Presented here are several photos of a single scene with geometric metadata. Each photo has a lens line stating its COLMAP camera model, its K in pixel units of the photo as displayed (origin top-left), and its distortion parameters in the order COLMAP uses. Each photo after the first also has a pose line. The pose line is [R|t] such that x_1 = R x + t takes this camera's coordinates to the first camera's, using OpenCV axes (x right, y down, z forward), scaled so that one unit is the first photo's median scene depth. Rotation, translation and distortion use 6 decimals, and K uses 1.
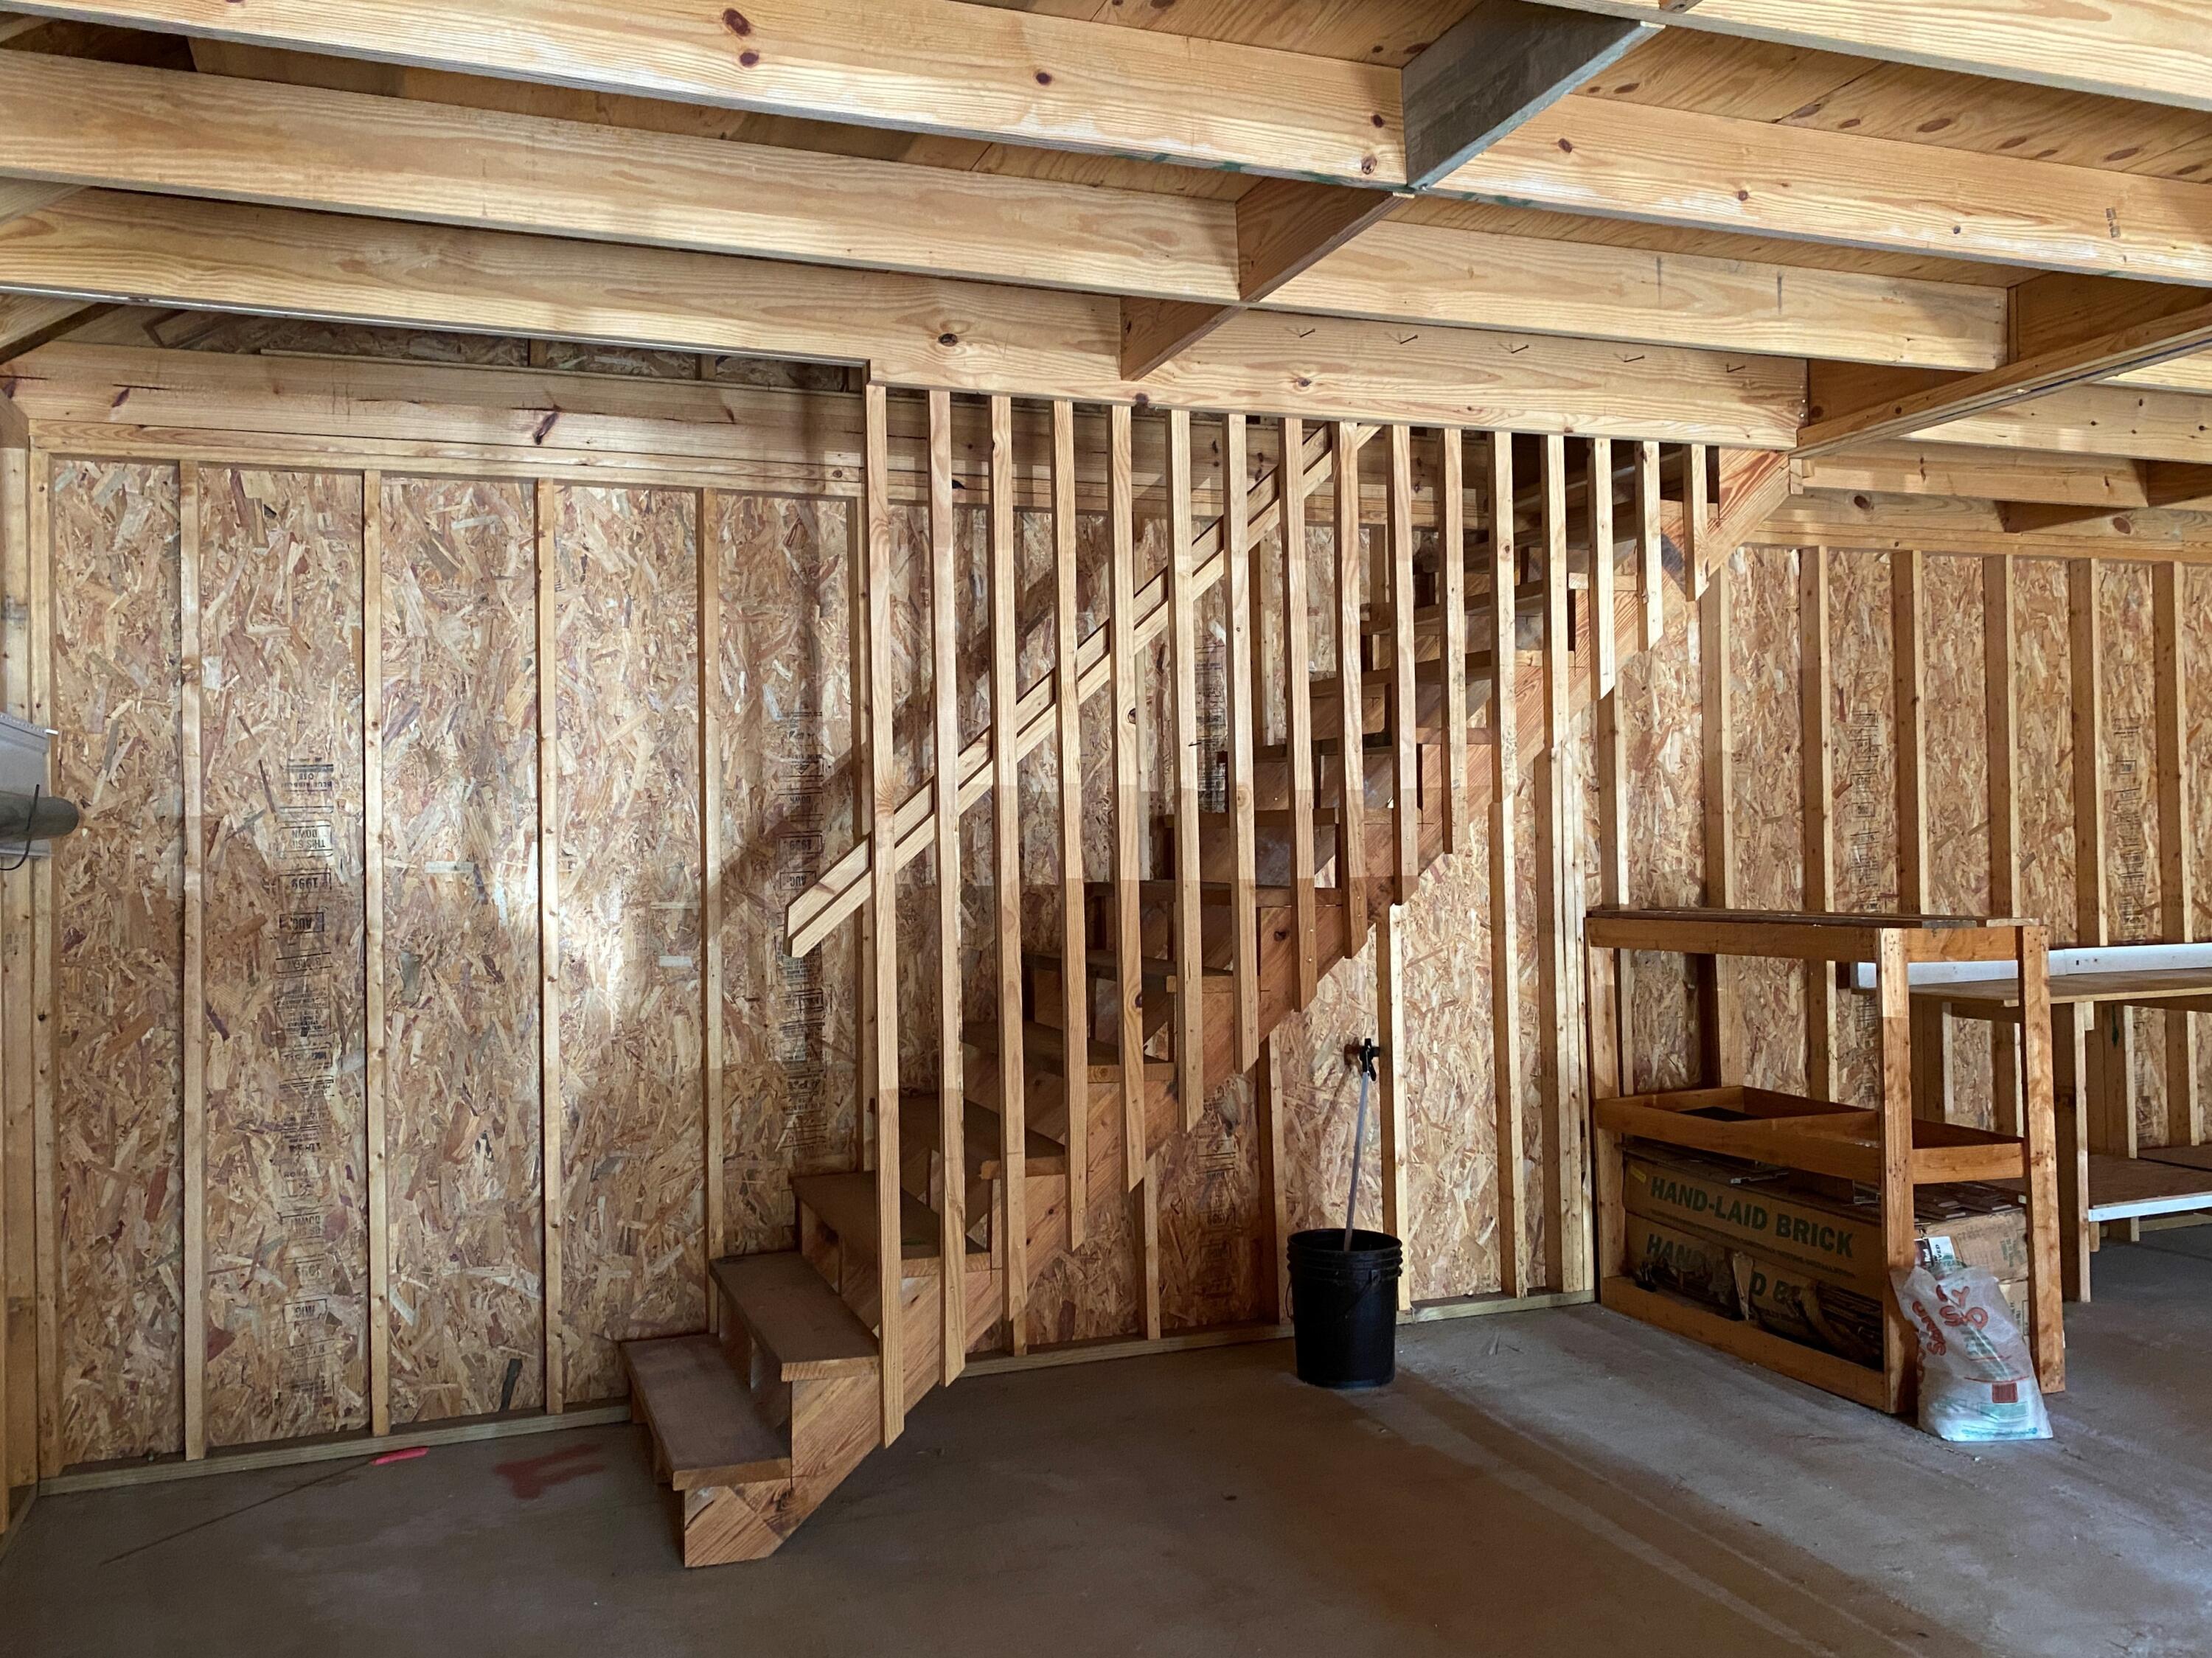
lens RADIAL K [[1798.0, 0, 1106.0], [0, 1798.0, 829.0], [0, 0, 1]] dist [0.006721, 0.002927]
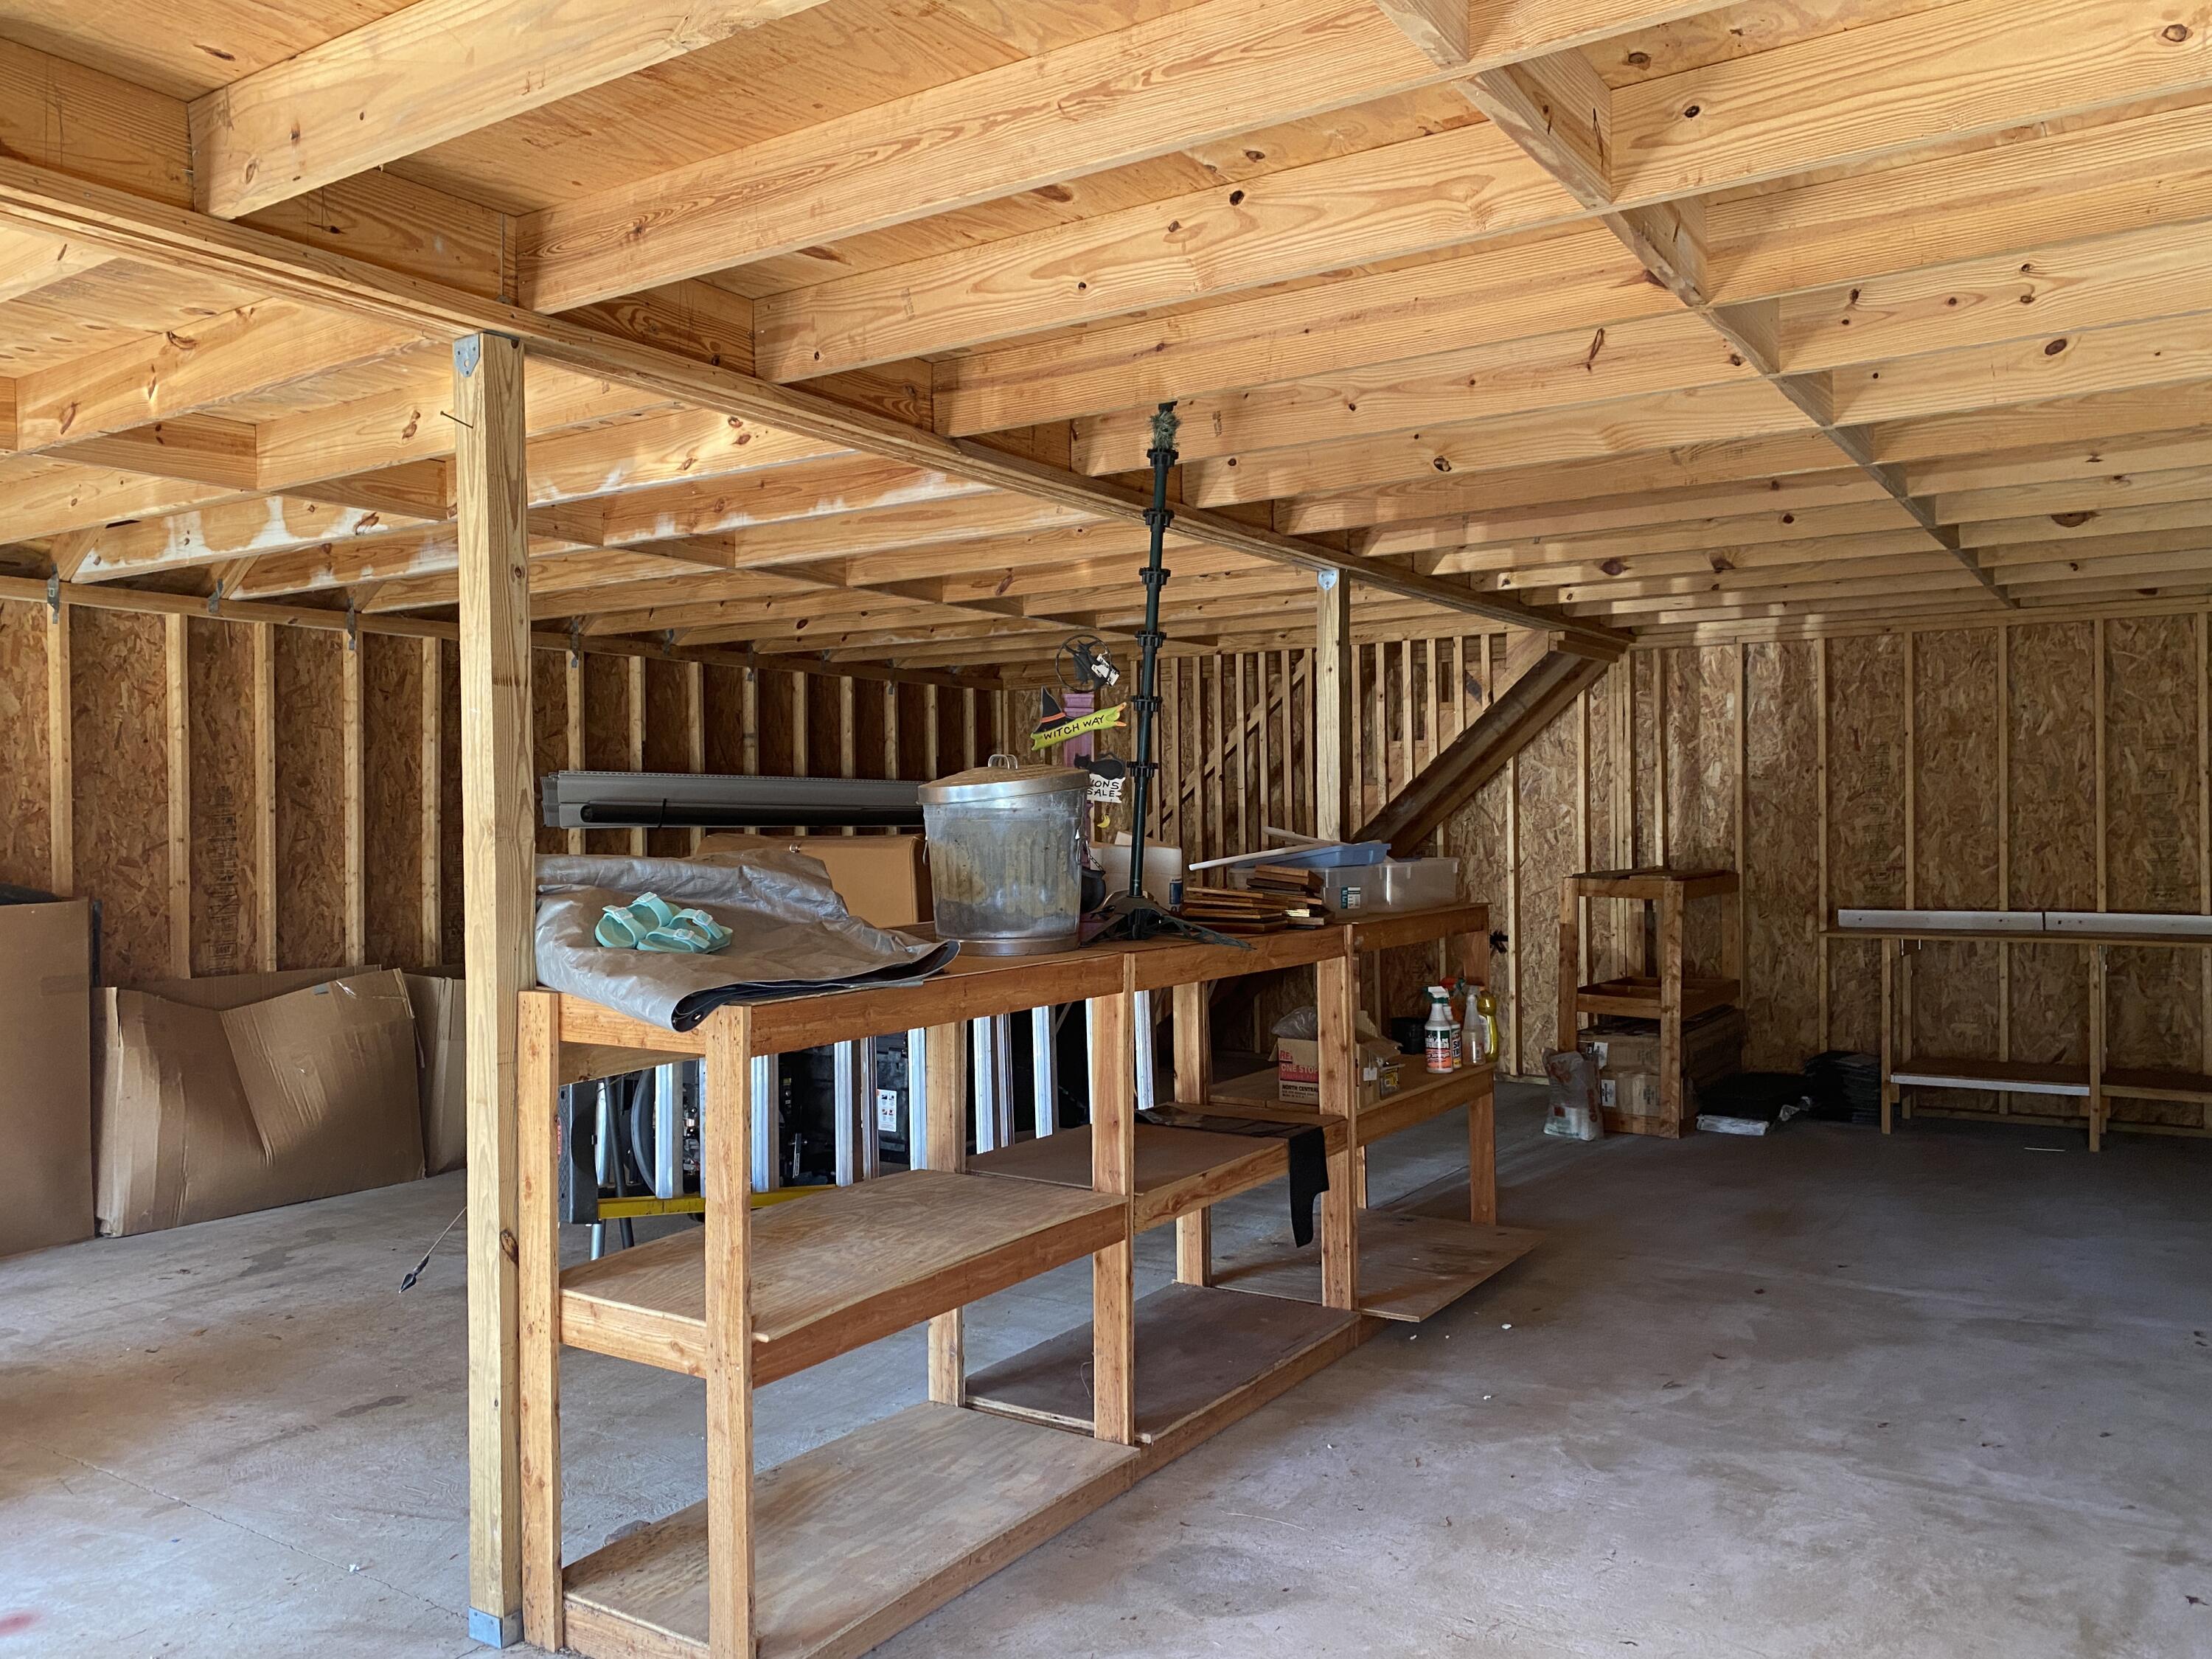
lens RADIAL K [[1718.3, 0, 1106.0], [0, 1718.3, 829.5], [0, 0, 1]] dist [0.000539, -0.015974]
pose [[0.600272, 0.016262, -0.799631, 1.228451], [0.005755, 0.999680, 0.024651, -0.034055], [0.799775, -0.019399, 0.599986, -0.381257]]
